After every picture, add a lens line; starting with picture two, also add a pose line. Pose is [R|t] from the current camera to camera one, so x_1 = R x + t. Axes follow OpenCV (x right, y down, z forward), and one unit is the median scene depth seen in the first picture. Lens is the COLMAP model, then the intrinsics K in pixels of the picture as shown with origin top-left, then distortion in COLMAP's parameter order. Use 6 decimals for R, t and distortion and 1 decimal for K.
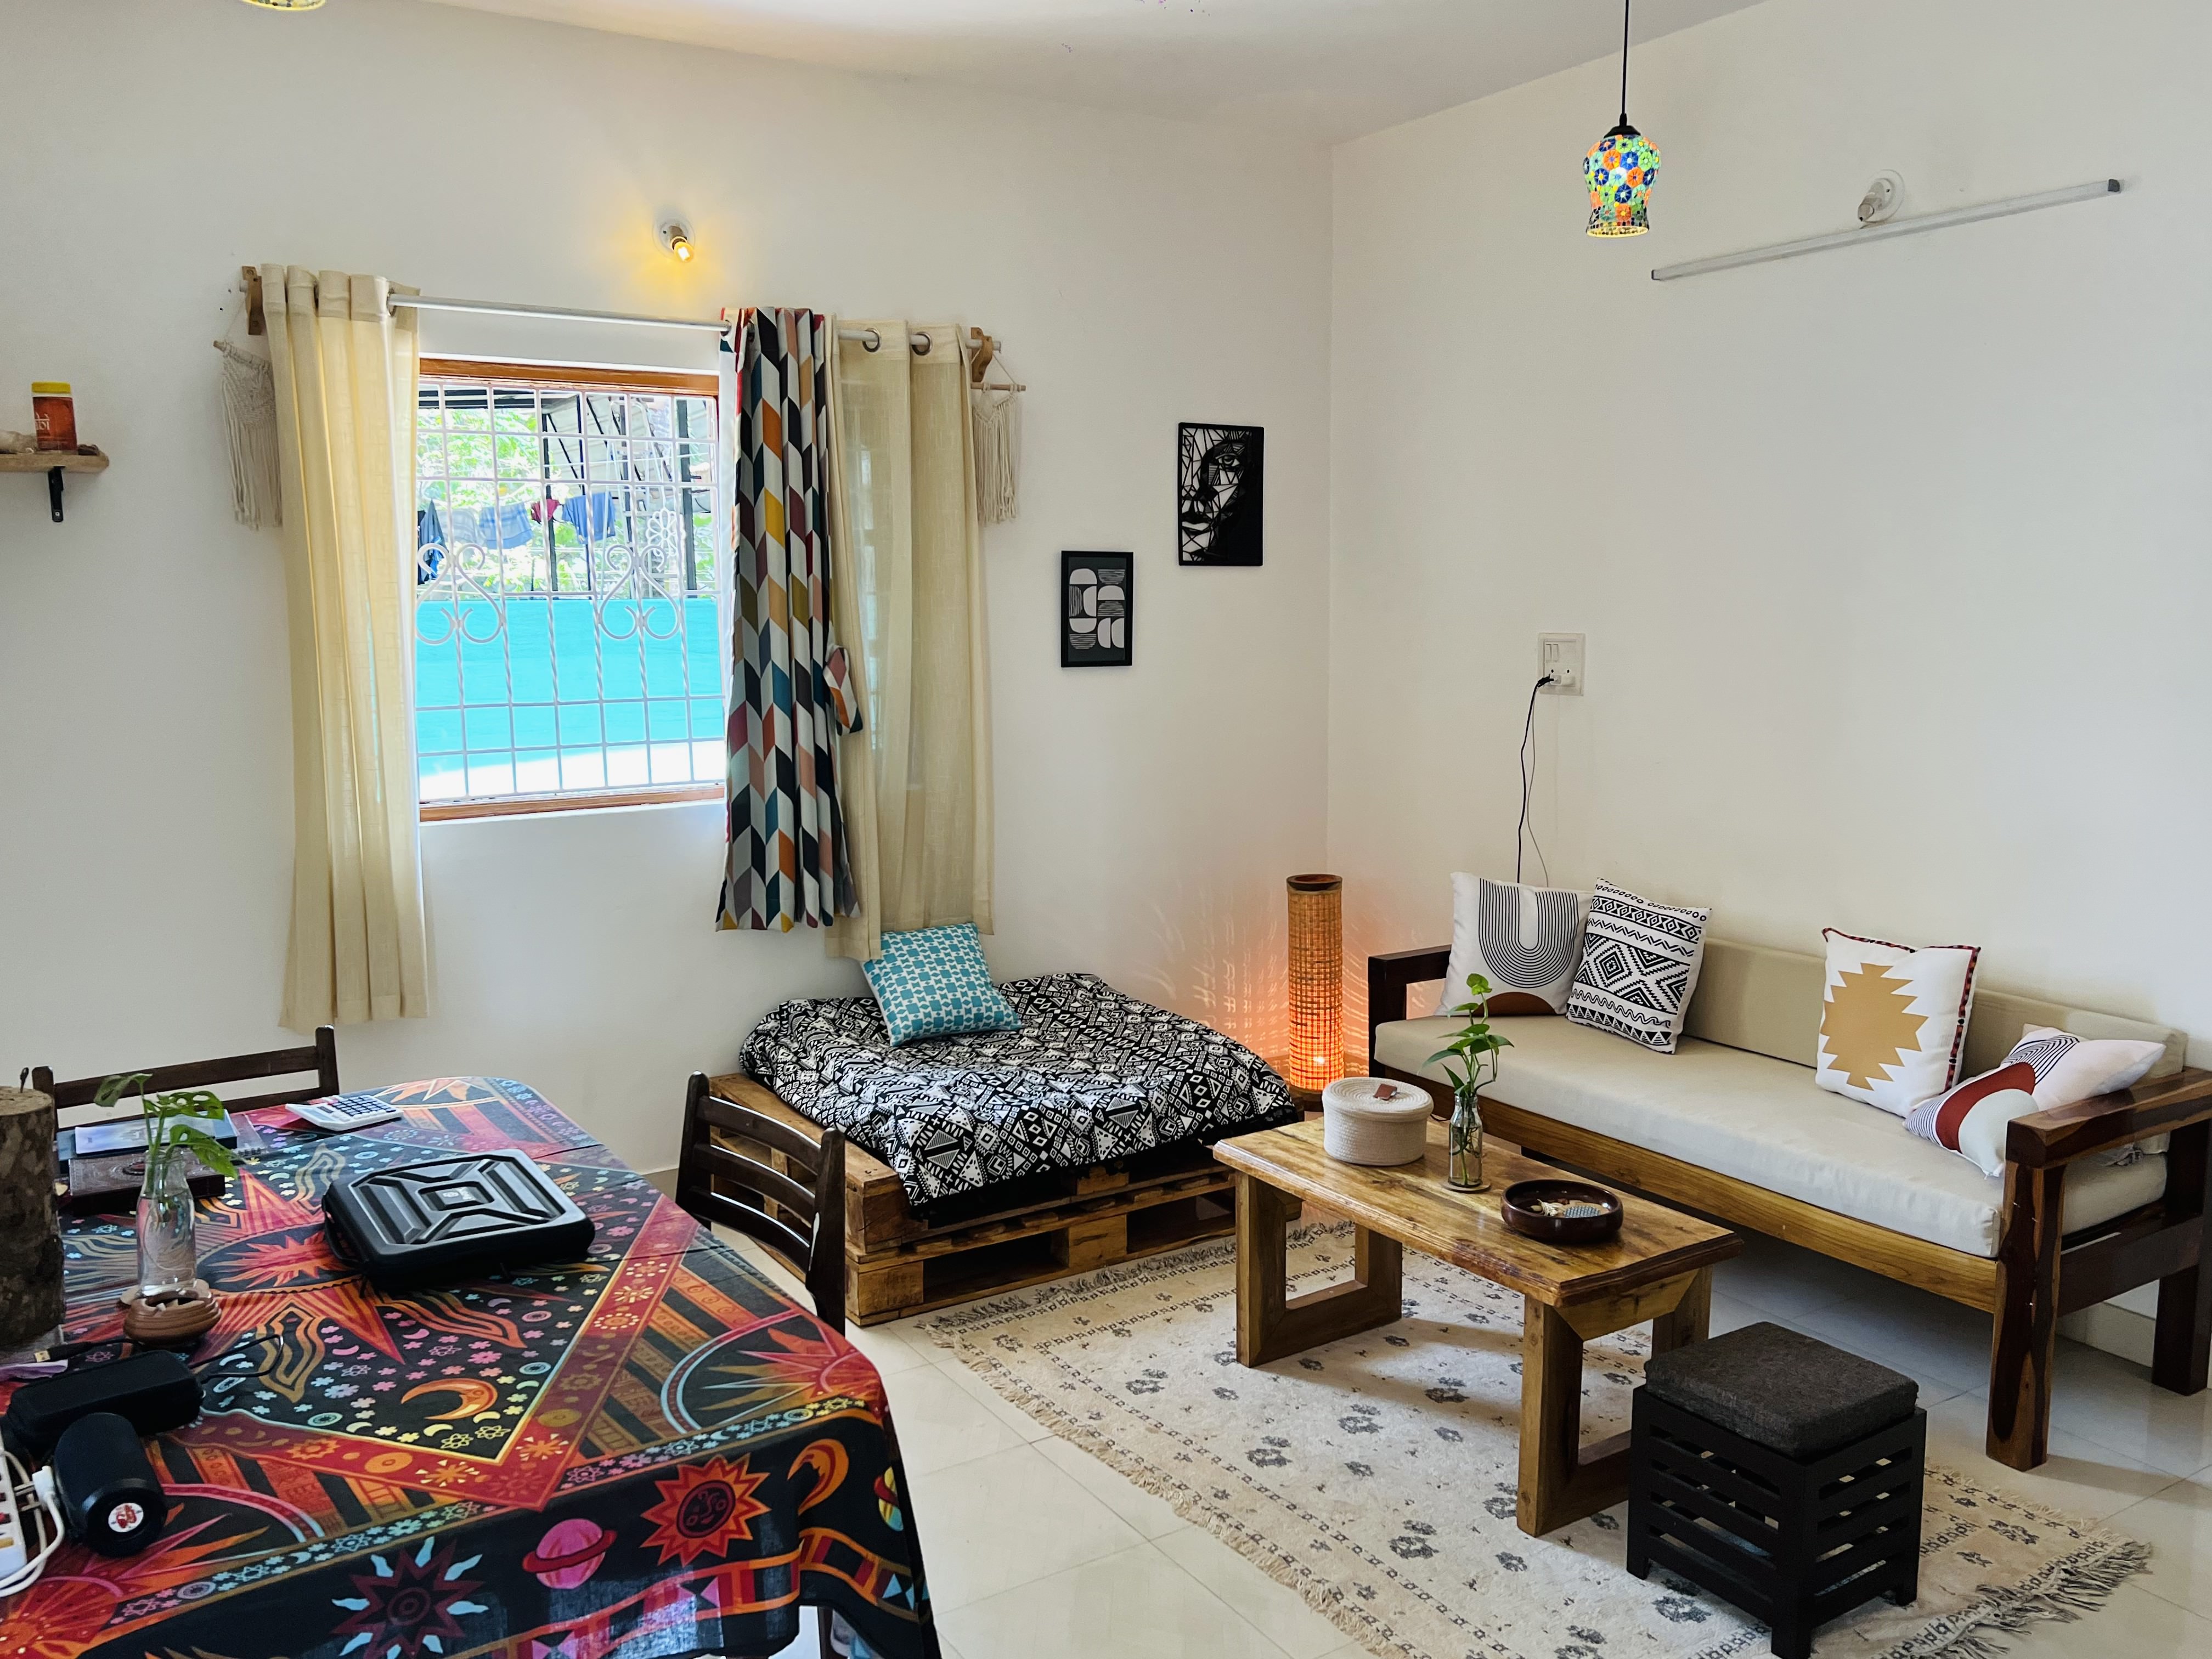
lens RADIAL K [[1764.9, 0, 1105.5], [0, 1764.9, 842.6], [0, 0, 1]] dist [0.056729, -0.009217]
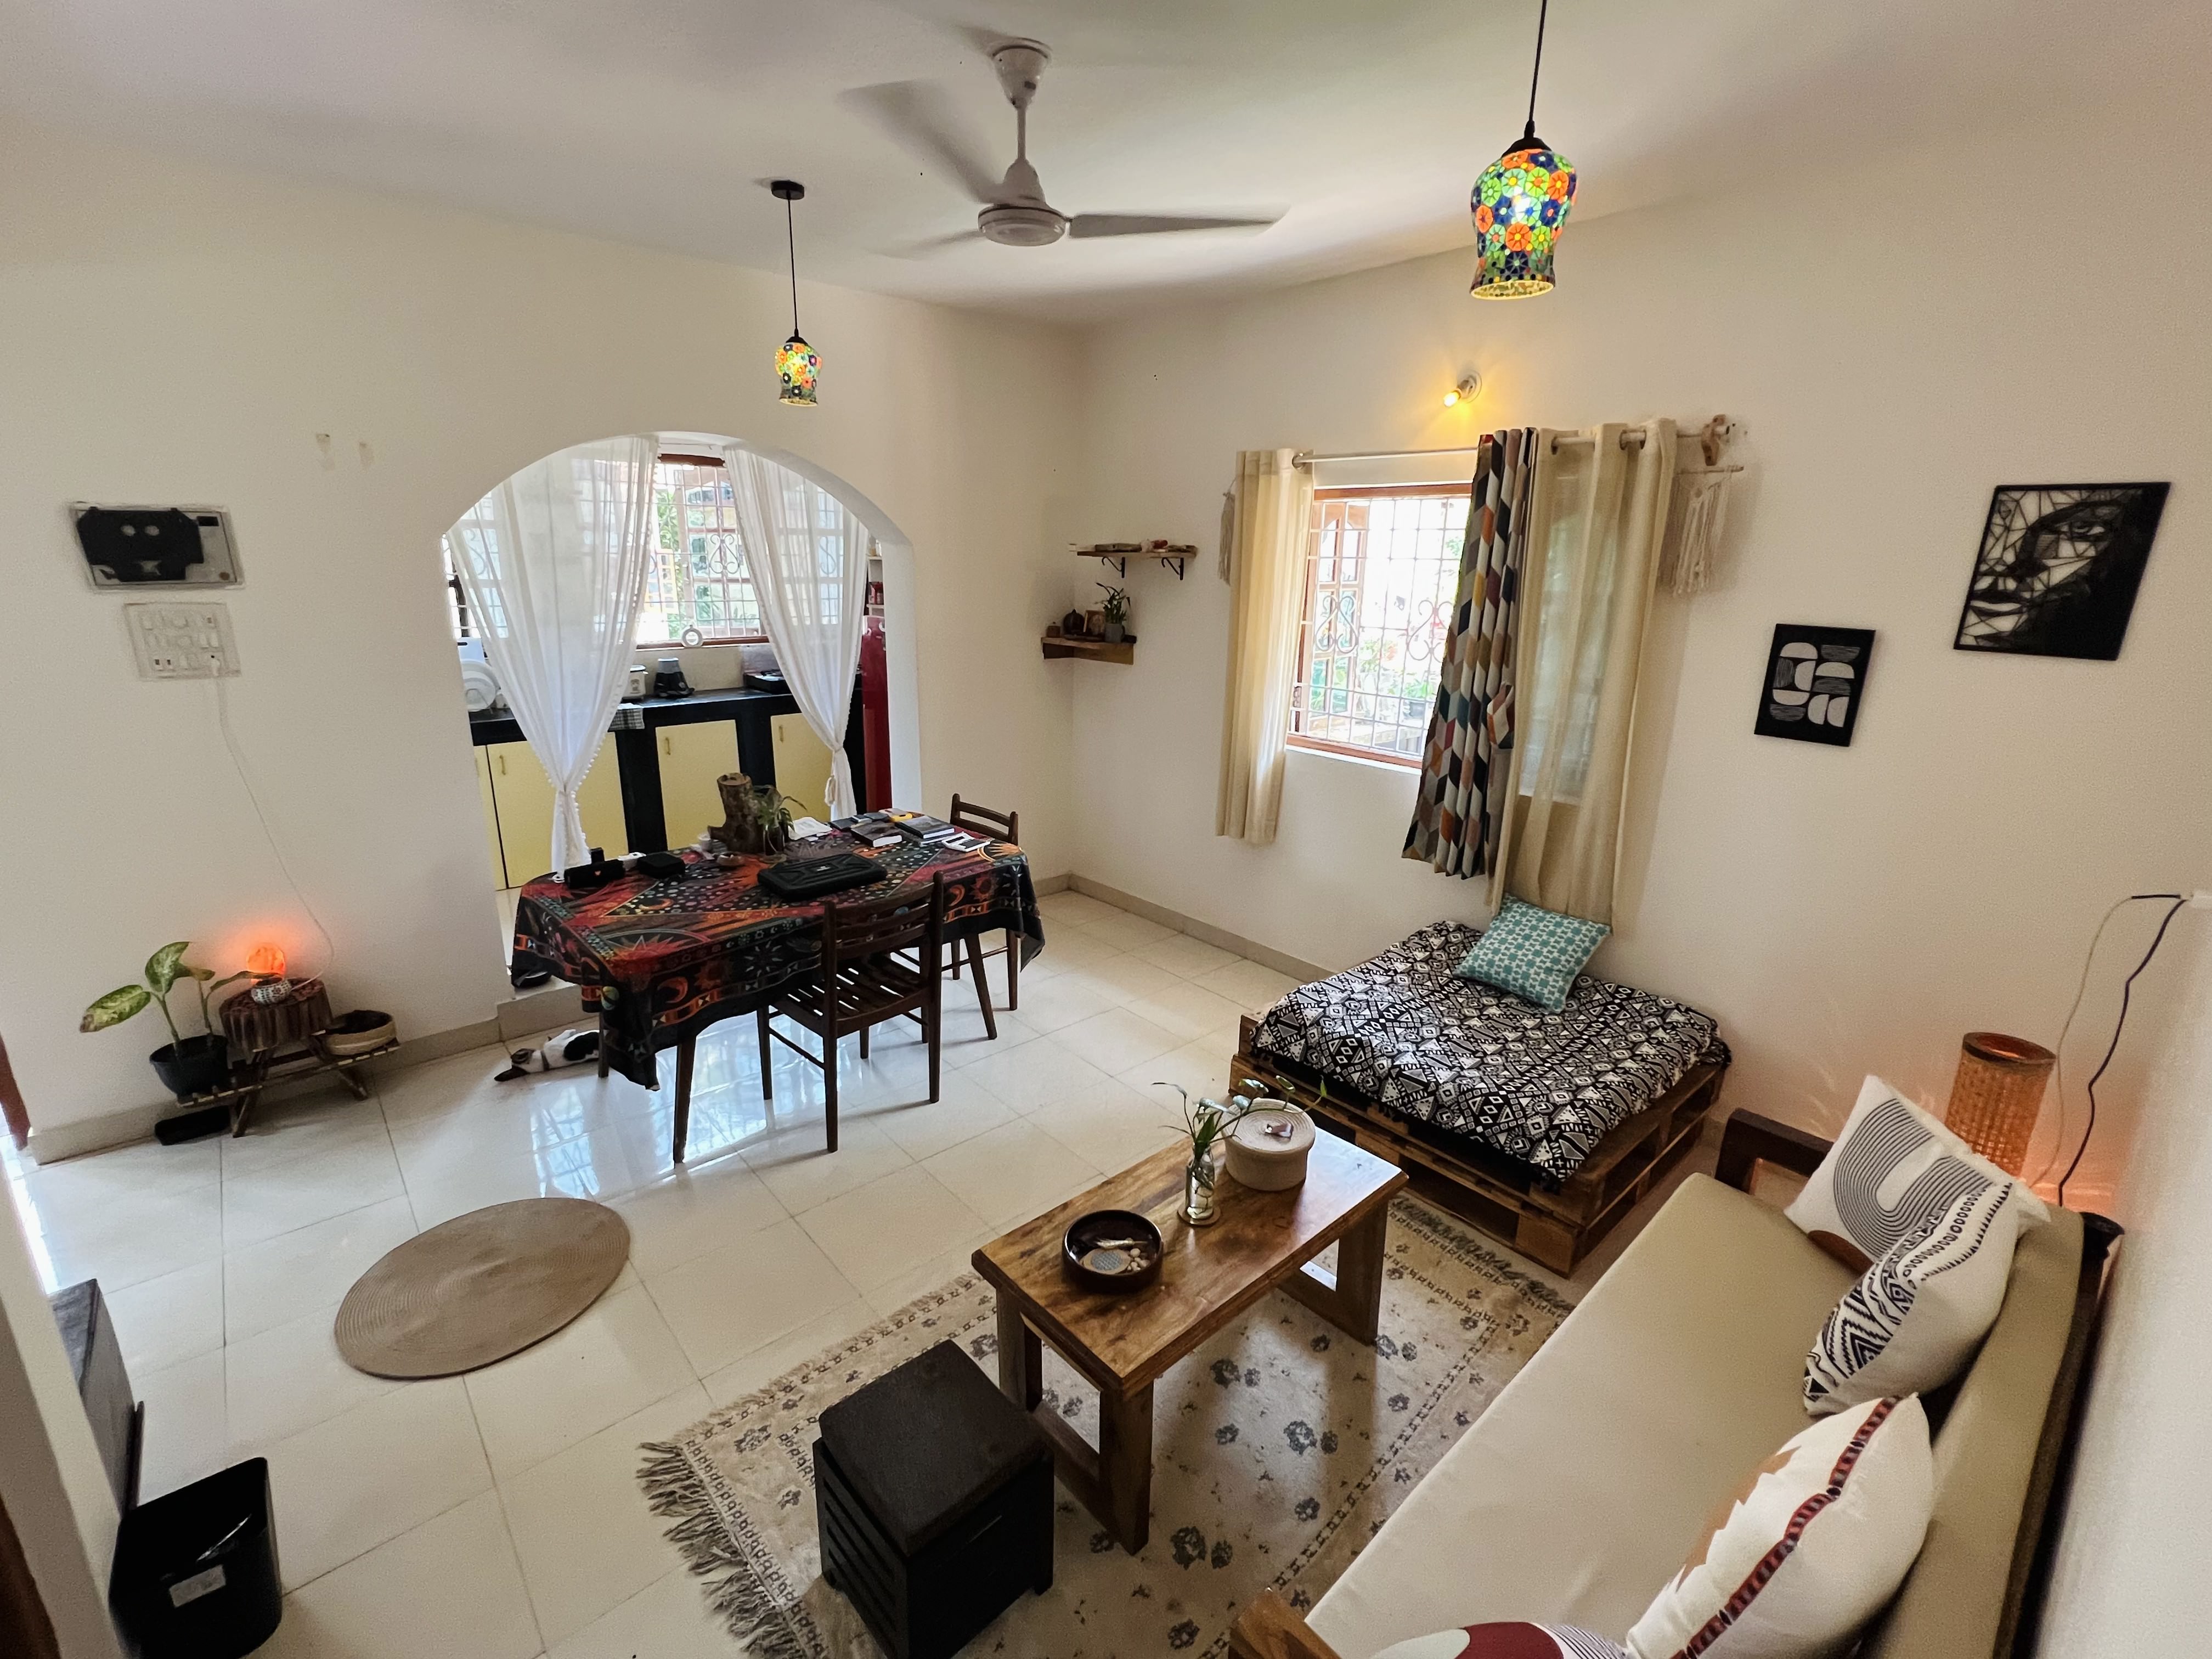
lens RADIAL K [[989.4, 0, 1113.1], [0, 989.4, 811.6], [0, 0, 1]] dist [-0.005789, -0.001716]
pose [[0.161874, 0.261638, -0.951495, 0.497942], [-0.159915, 0.958422, 0.236337, -0.136366], [0.973768, 0.113902, 0.196983, 0.531678]]
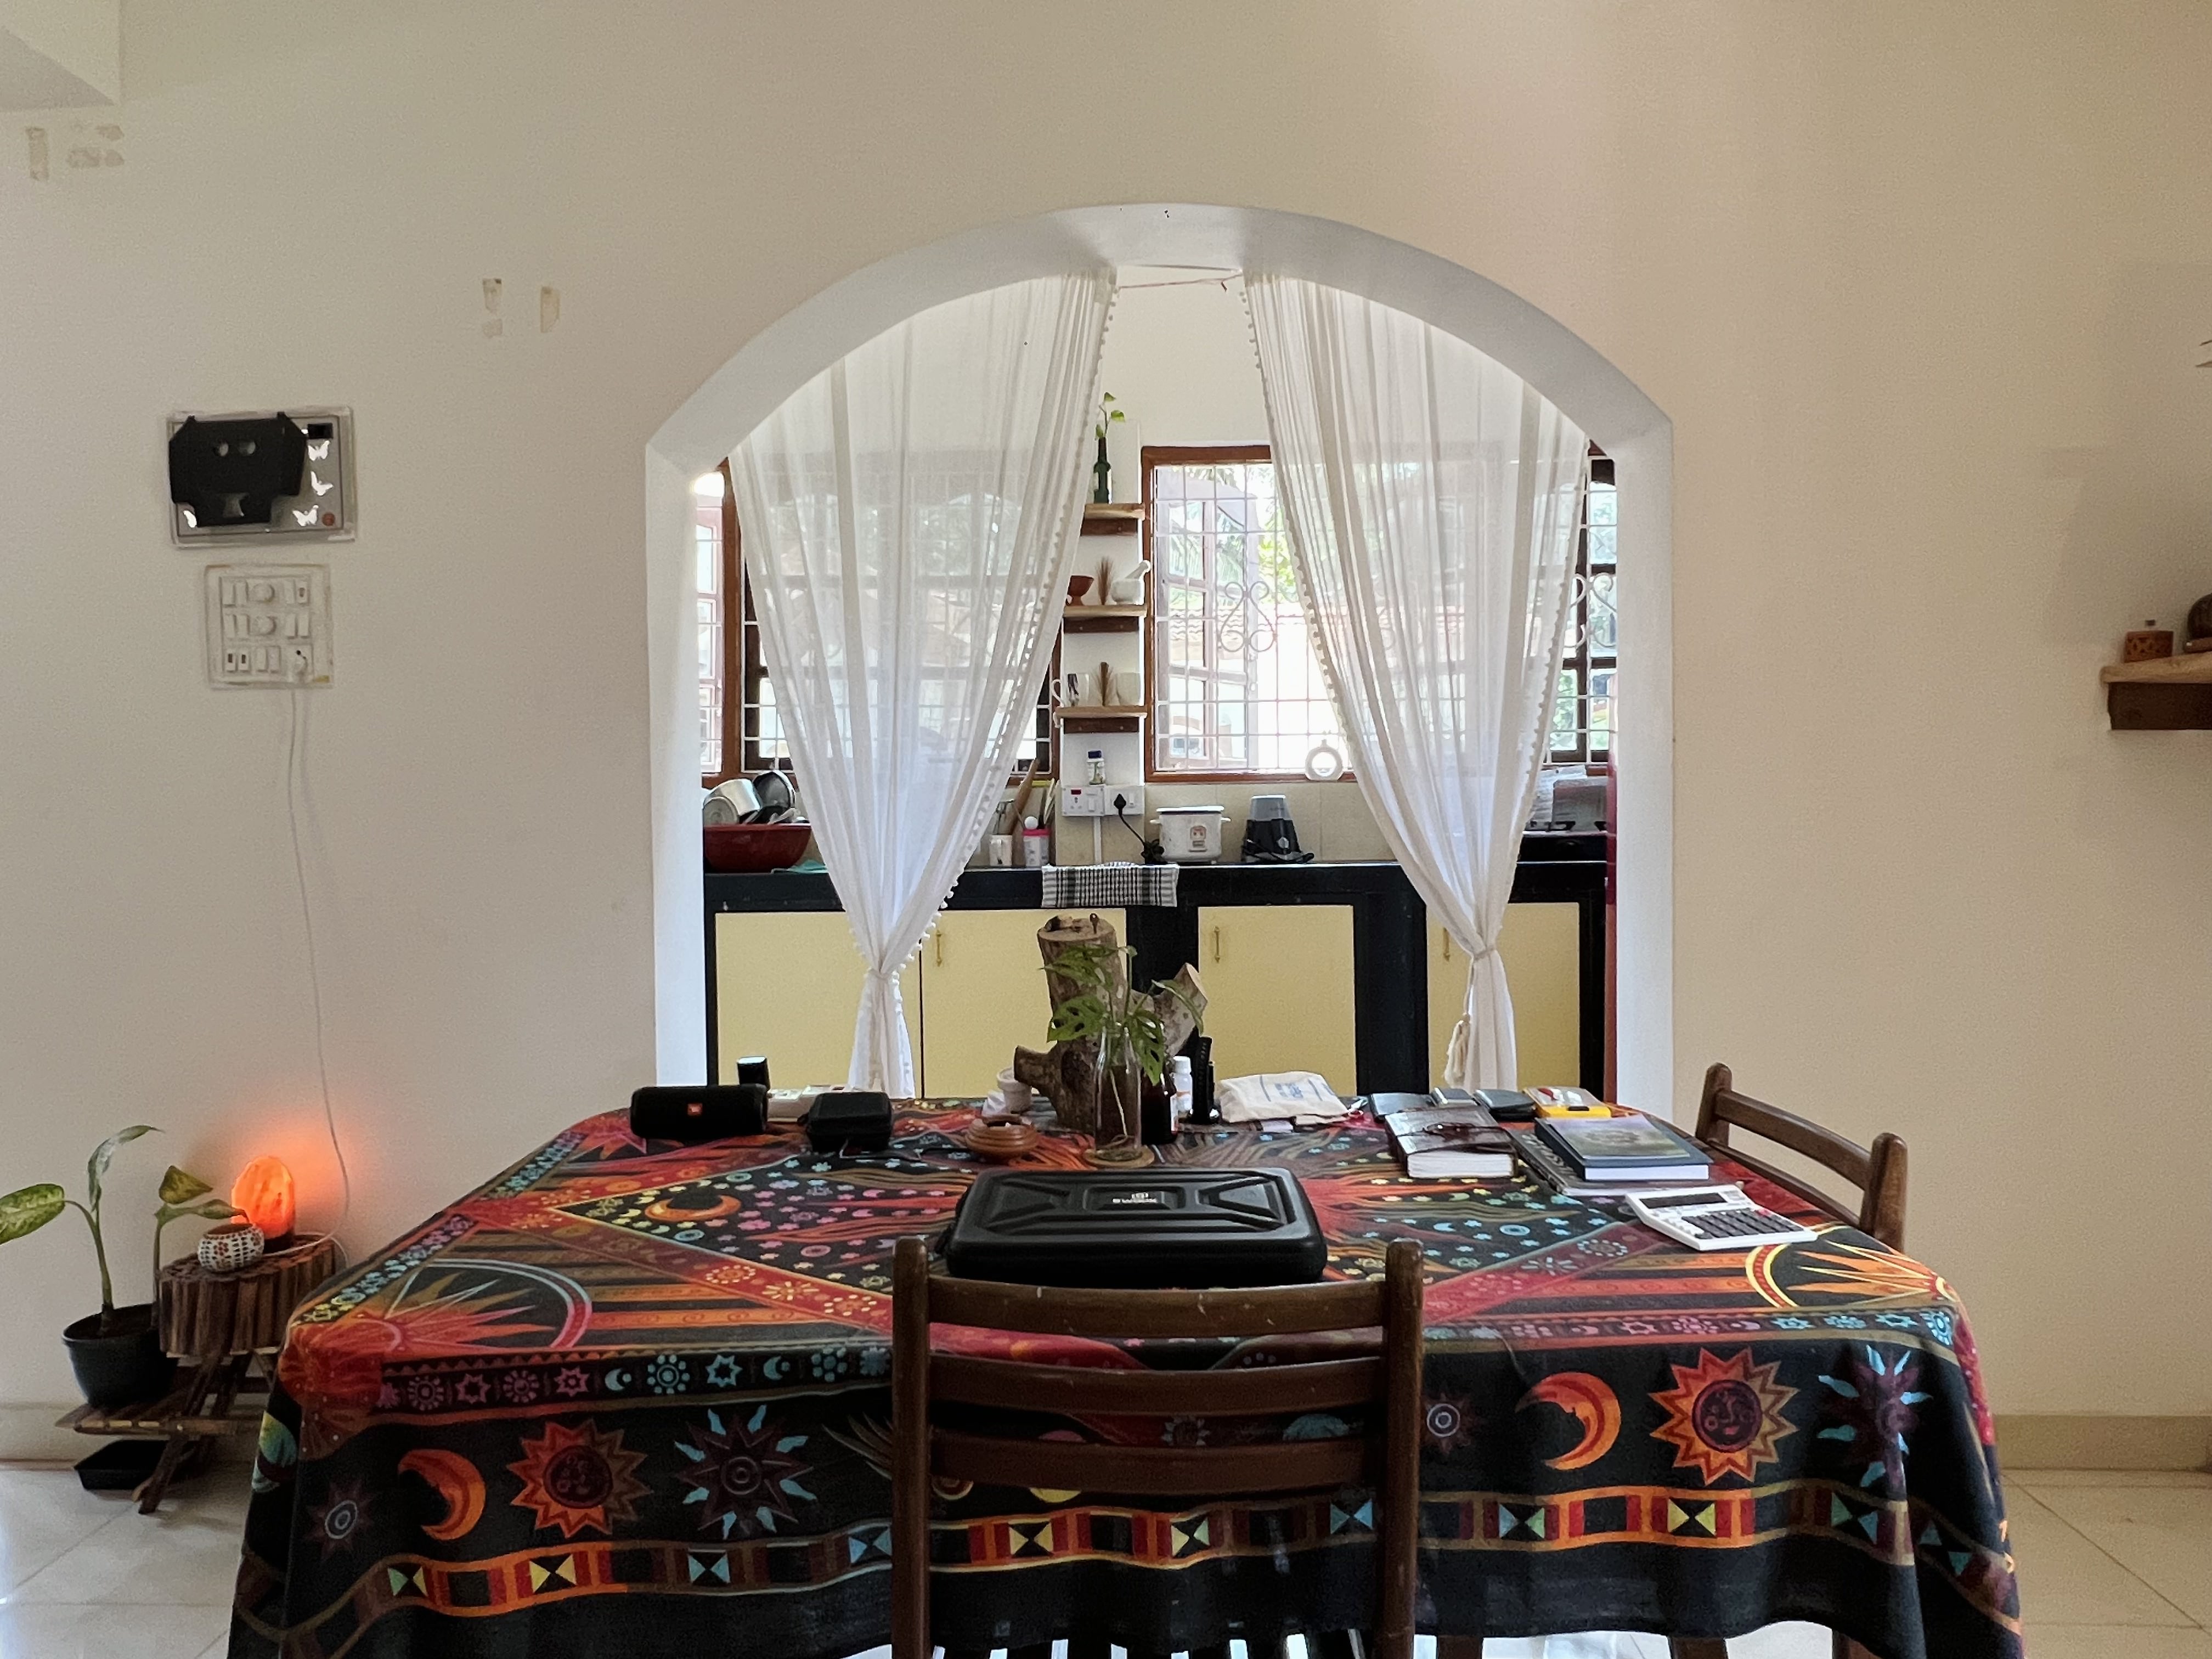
lens RADIAL K [[1333.2, 0, 1113.3], [0, 1333.2, 840.5], [0, 0, 1]] dist [0.041224, 0.001609]
pose [[-0.564751, 0.035682, -0.824490, 0.068456], [-0.095610, 0.989508, 0.108313, -0.015219], [0.819704, 0.139999, -0.555414, 0.628203]]
